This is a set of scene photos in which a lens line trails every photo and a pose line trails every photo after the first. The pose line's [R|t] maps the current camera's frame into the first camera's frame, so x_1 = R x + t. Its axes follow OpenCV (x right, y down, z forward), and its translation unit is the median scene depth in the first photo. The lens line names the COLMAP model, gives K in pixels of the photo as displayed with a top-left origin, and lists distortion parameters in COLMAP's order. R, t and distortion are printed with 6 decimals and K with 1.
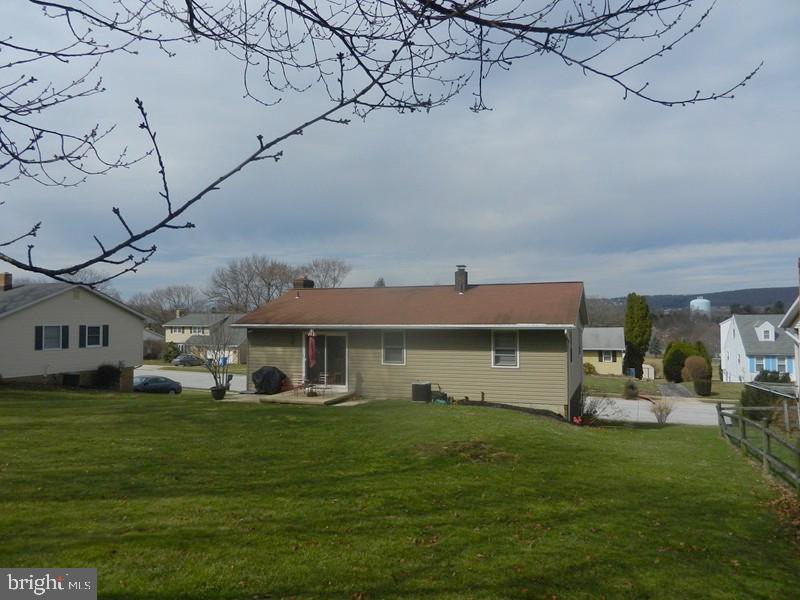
lens RADIAL K [[583.9, 0, 400.1], [0, 583.9, 301.2], [0, 0, 1]] dist [-0.007124, 0.012070]
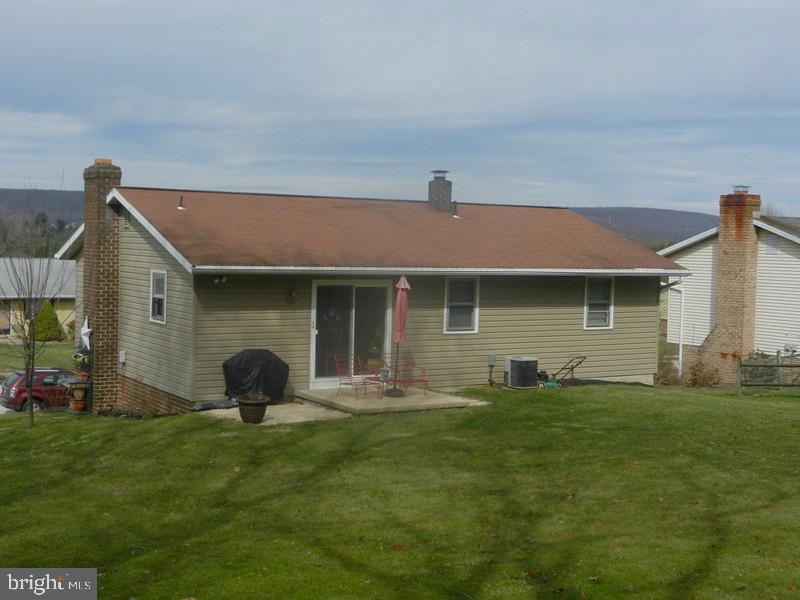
lens RADIAL K [[1077.2, 0, 400.2], [0, 1077.2, 299.1], [0, 0, 1]] dist [0.005024, 0.000000]
pose [[0.580318, -0.022569, 0.814077, -0.957950], [-0.049523, 0.996788, 0.062938, 0.005746], [-0.812883, -0.076840, 0.577336, 0.404741]]
